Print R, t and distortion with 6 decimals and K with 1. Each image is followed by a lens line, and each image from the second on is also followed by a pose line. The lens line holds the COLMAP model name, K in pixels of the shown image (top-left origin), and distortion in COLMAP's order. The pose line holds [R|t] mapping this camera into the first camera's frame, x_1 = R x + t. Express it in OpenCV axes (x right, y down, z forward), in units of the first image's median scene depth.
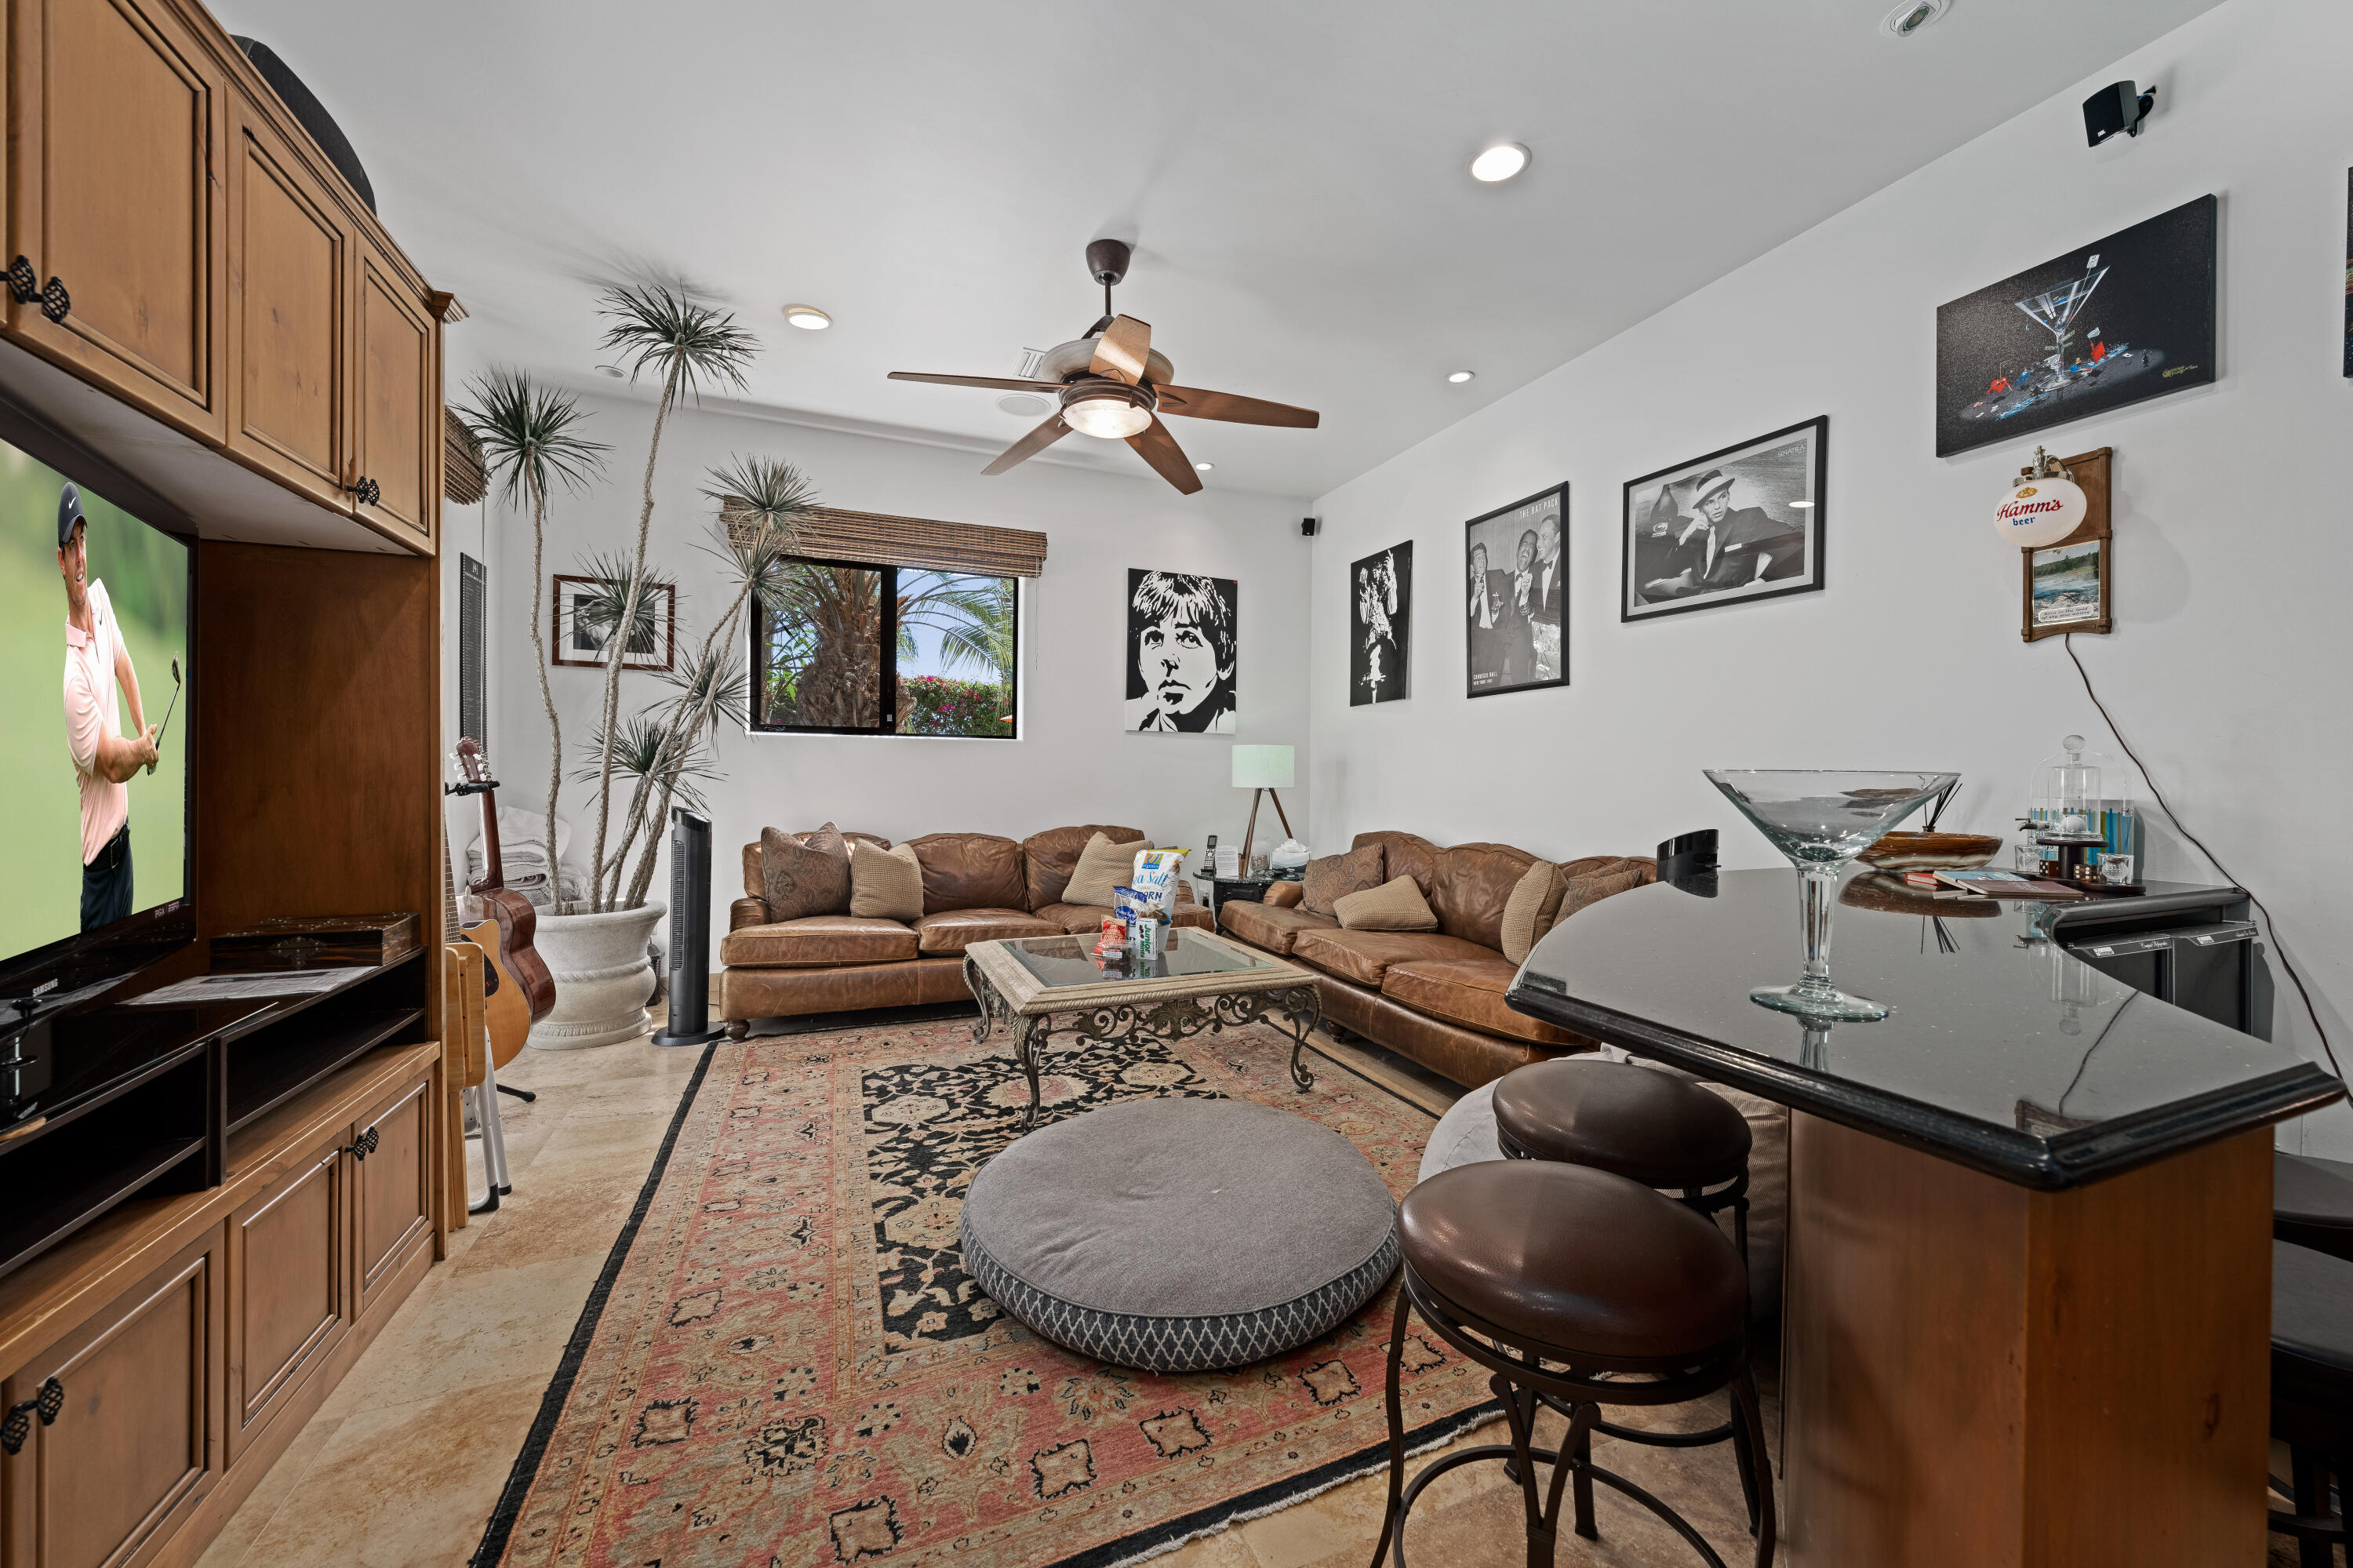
lens RADIAL K [[855.5, 0, 1177.7], [0, 855.5, 782.3], [0, 0, 1]] dist [-0.005365, -0.000120]
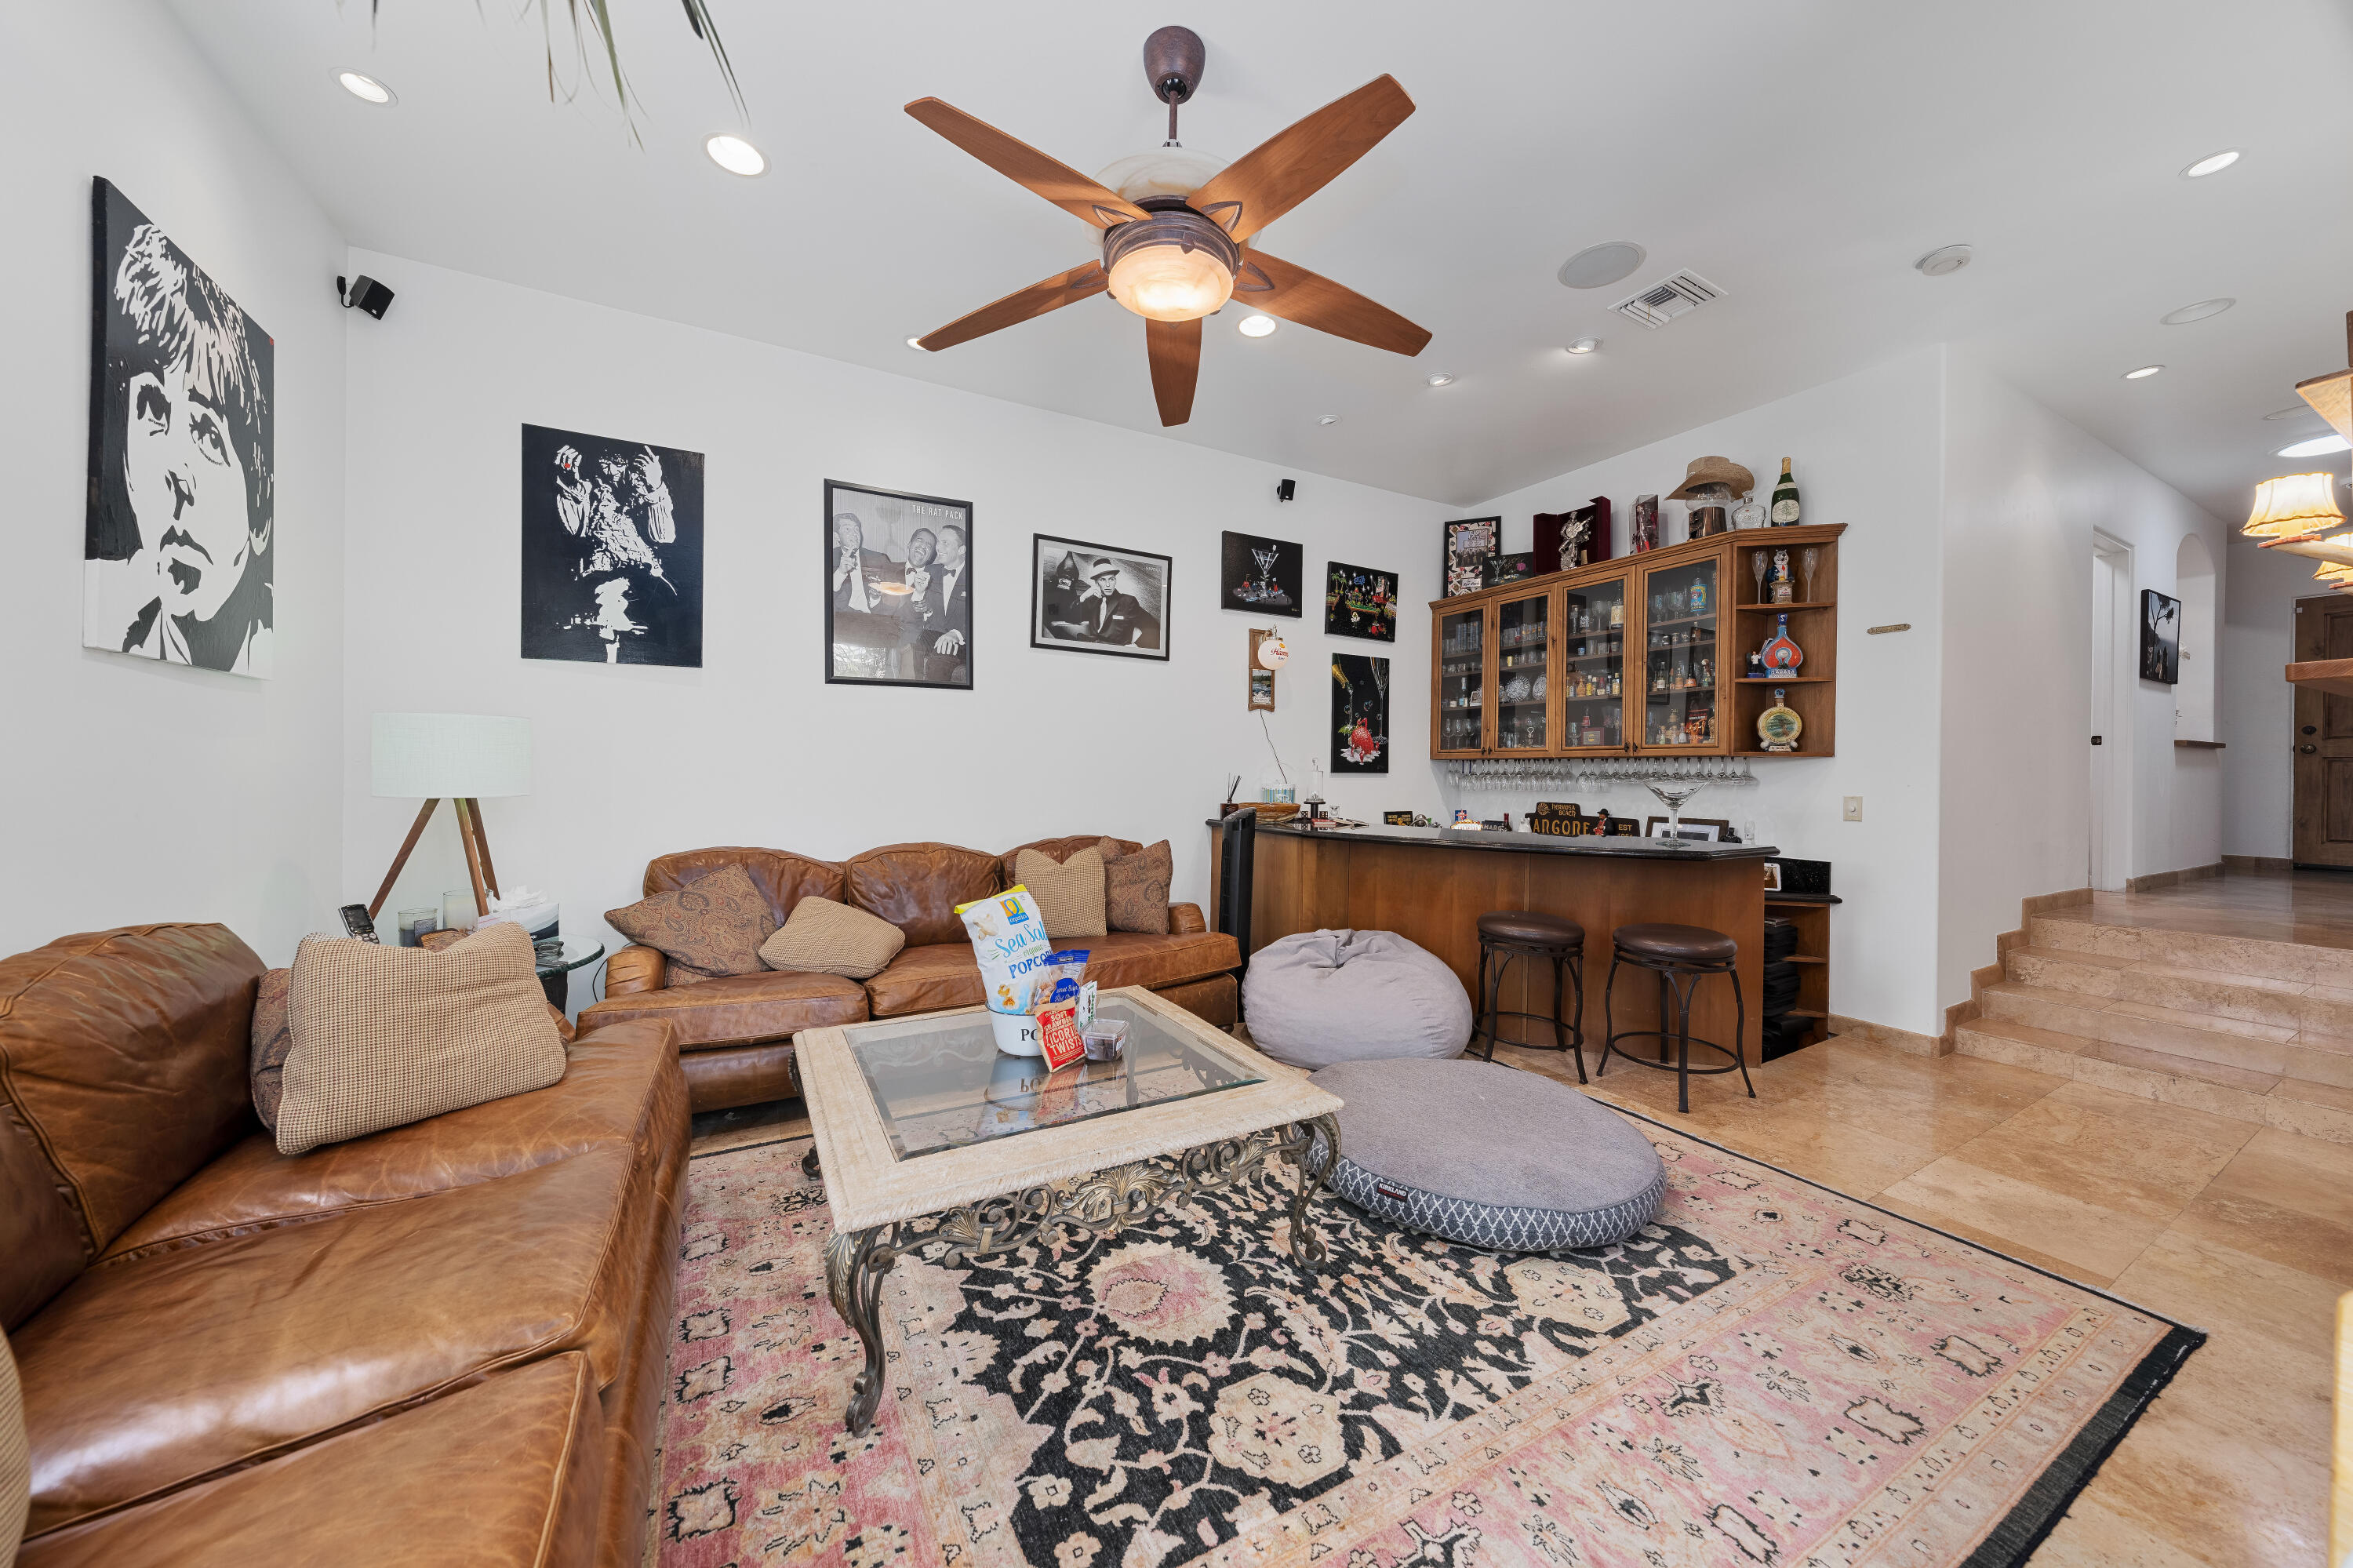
lens RADIAL K [[814.8, 0, 1180.3], [0, 814.8, 770.9], [0, 0, 1]] dist [-0.001879, -0.000165]
pose [[-0.109891, -0.011973, 0.993872, -0.741921], [-0.003396, 0.999926, 0.011671, -0.027759], [-0.993938, -0.002093, -0.109923, 1.030392]]
